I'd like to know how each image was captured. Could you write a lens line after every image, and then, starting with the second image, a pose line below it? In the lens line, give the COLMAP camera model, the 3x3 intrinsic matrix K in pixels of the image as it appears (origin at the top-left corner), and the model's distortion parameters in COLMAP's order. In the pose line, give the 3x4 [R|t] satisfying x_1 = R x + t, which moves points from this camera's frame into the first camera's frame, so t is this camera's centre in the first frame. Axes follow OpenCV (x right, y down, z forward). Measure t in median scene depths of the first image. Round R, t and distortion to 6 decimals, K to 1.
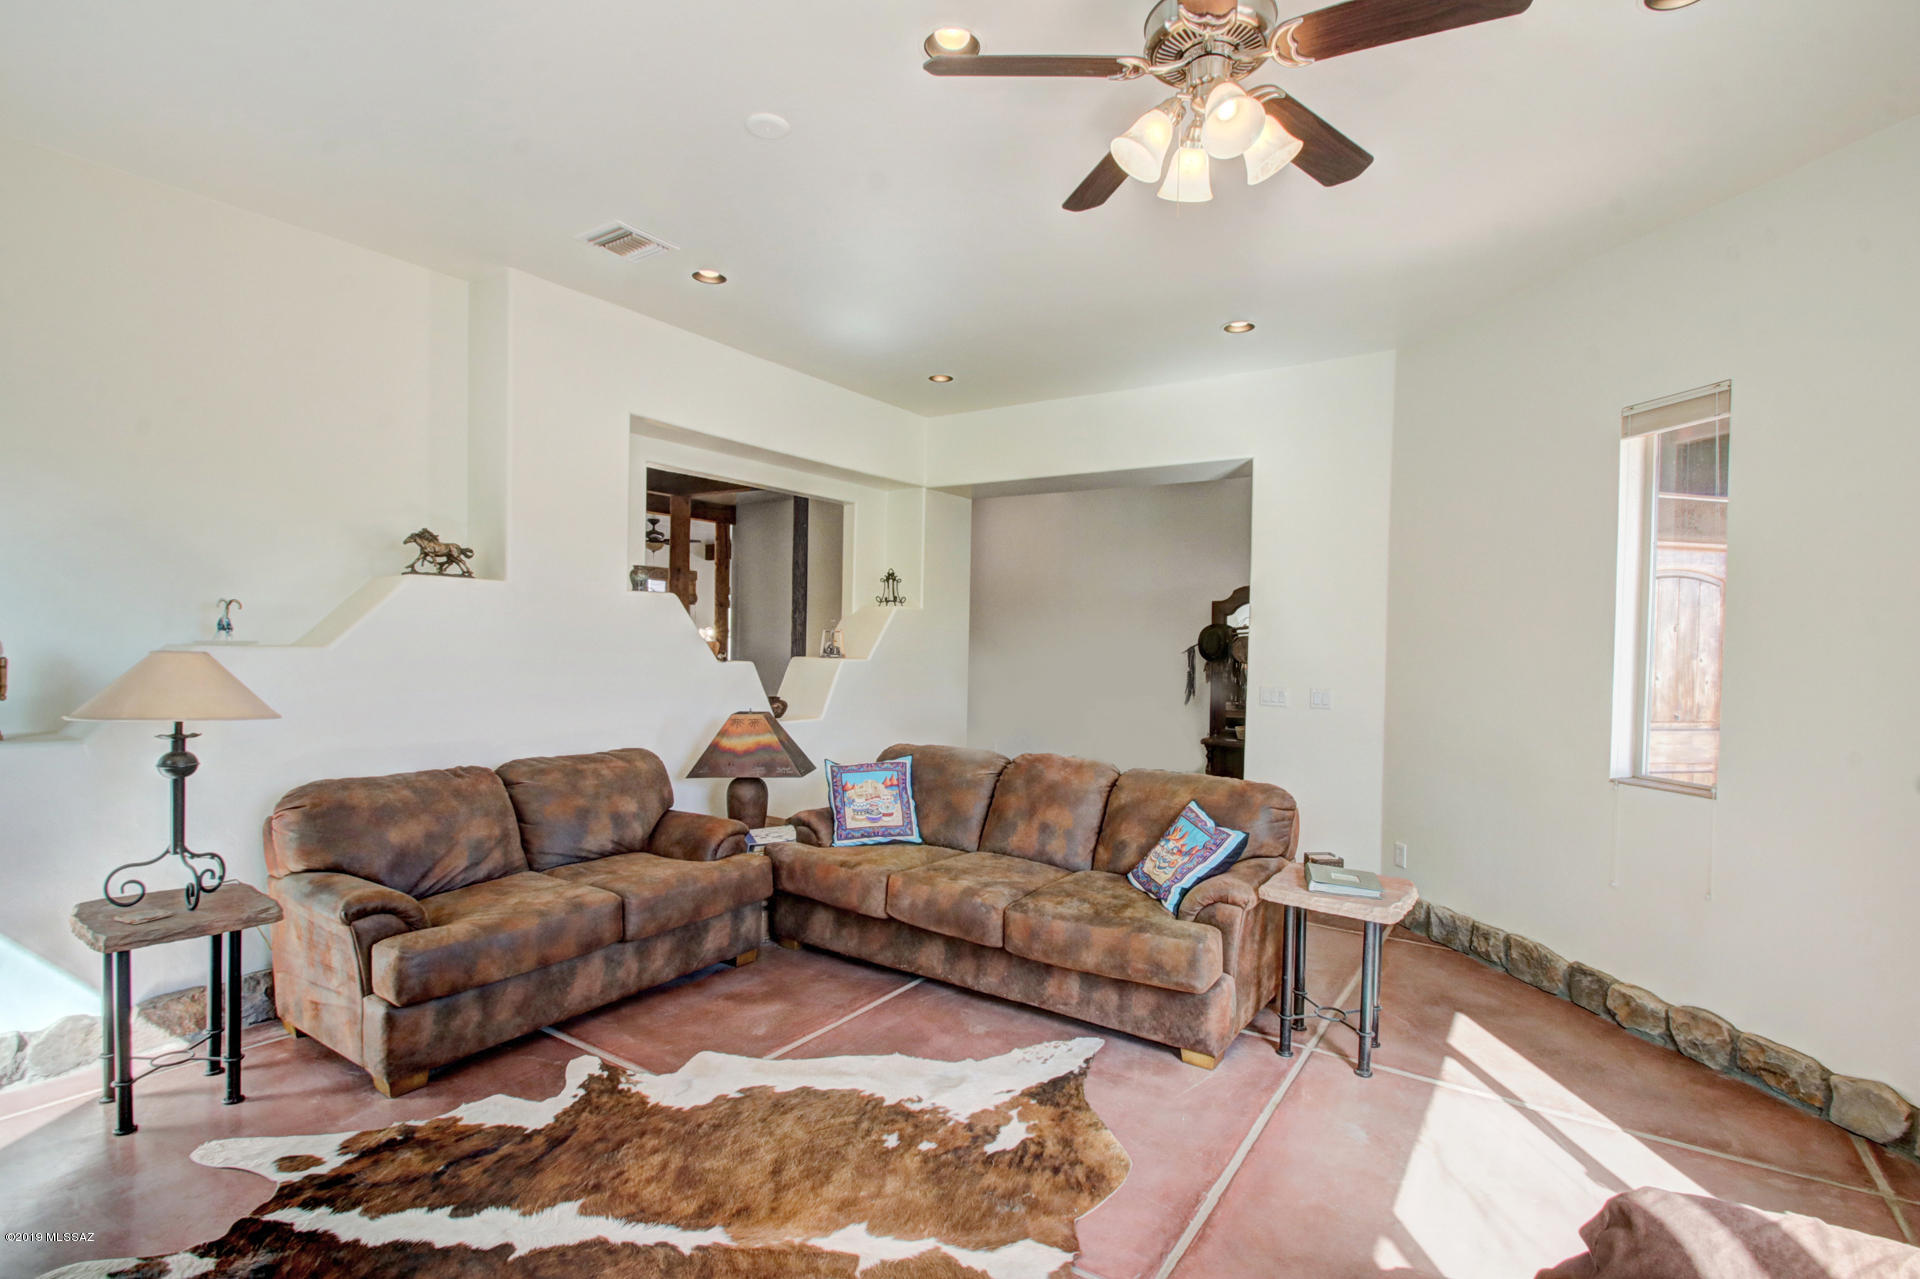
lens RADIAL K [[896.4, 0, 971.0], [0, 896.4, 639.8], [0, 0, 1]] dist [-0.006879, -0.004231]
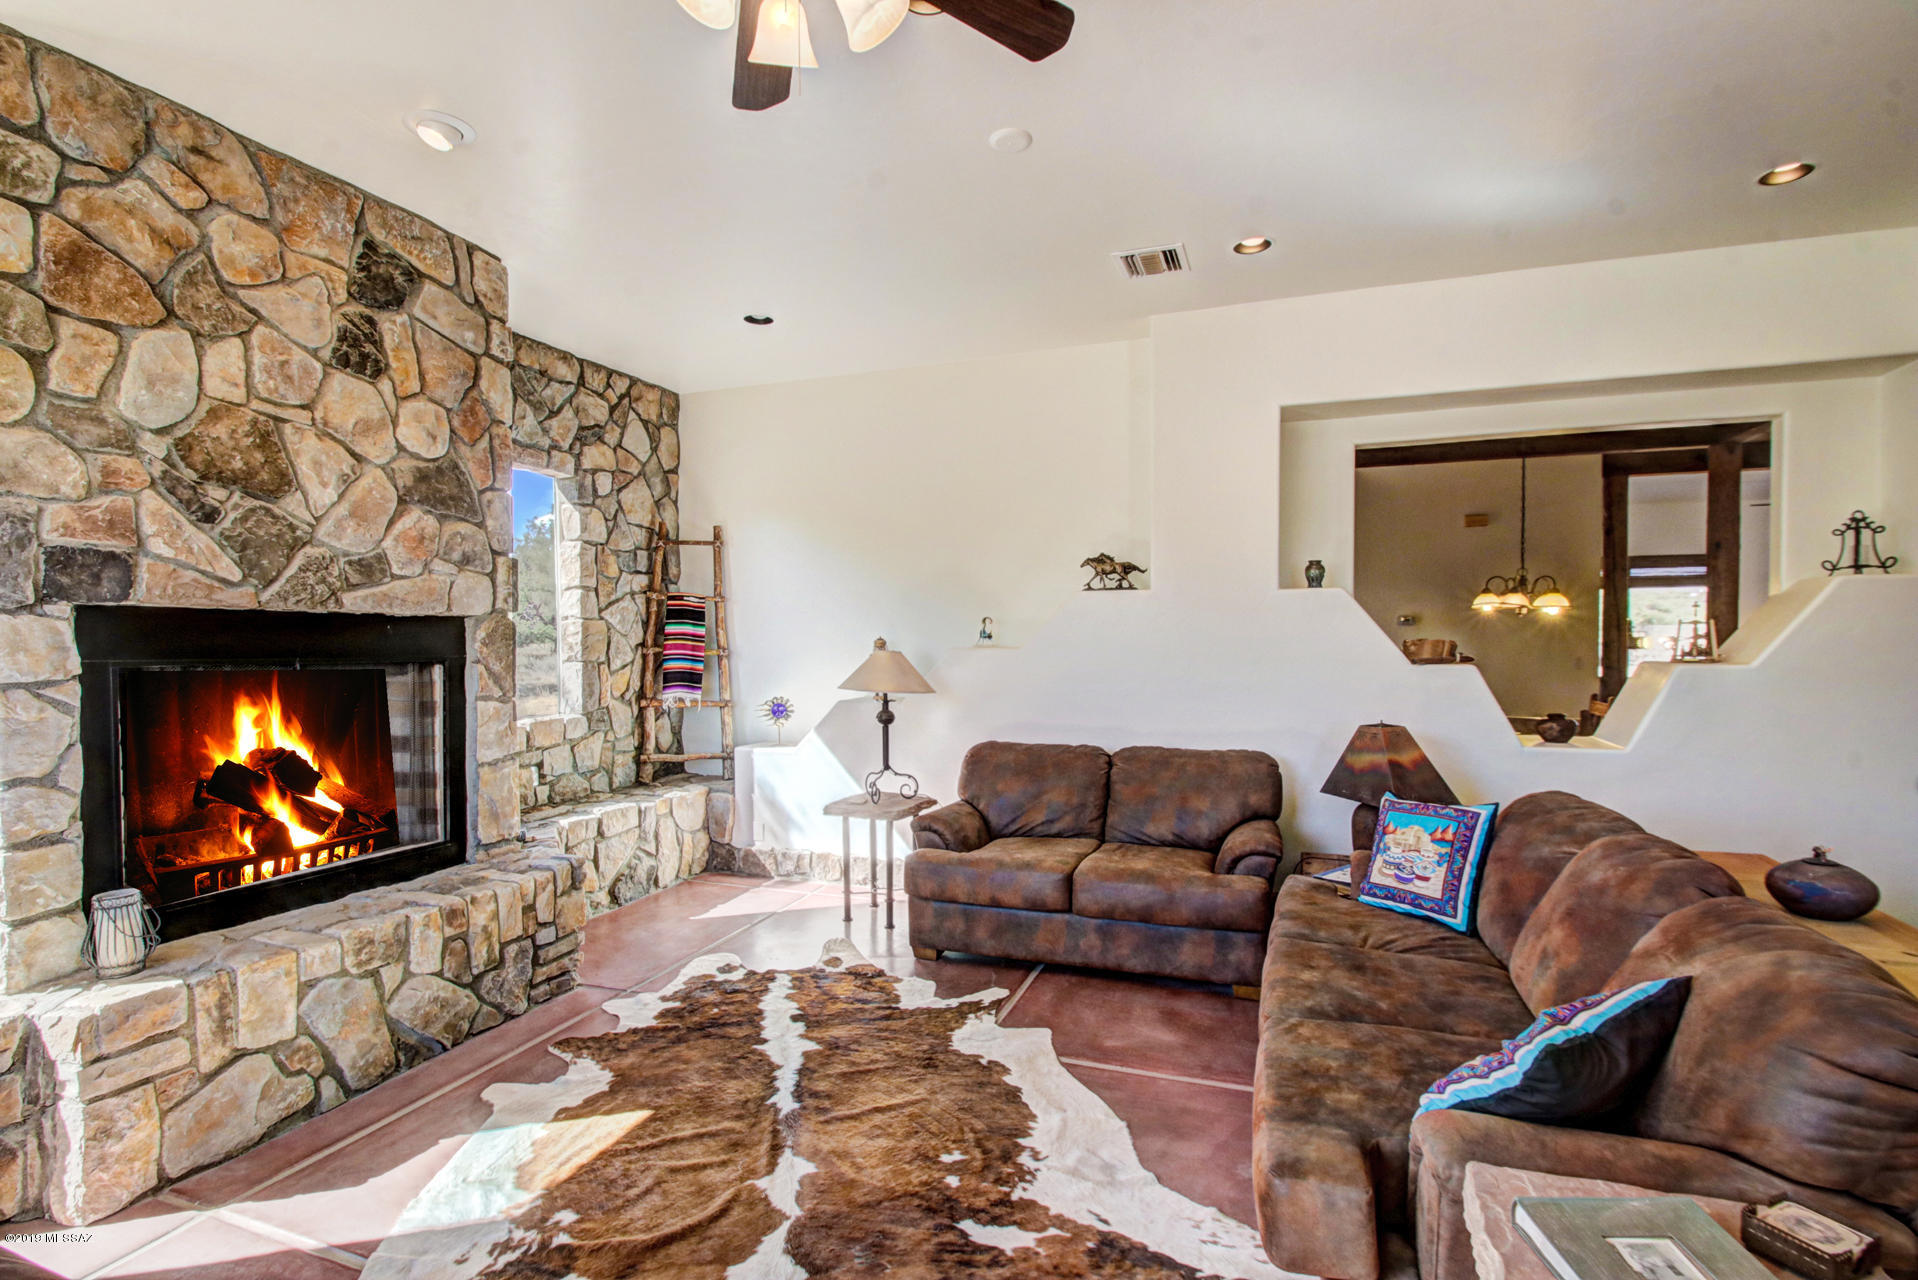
lens RADIAL K [[895.5, 0, 968.7], [0, 895.5, 648.9], [0, 0, 1]] dist [-0.006879, -0.004231]
pose [[0.243851, -0.007442, -0.969784, 0.757817], [0.008168, 0.999951, -0.005620, 0.019732], [0.969778, -0.006551, 0.243900, 0.706472]]
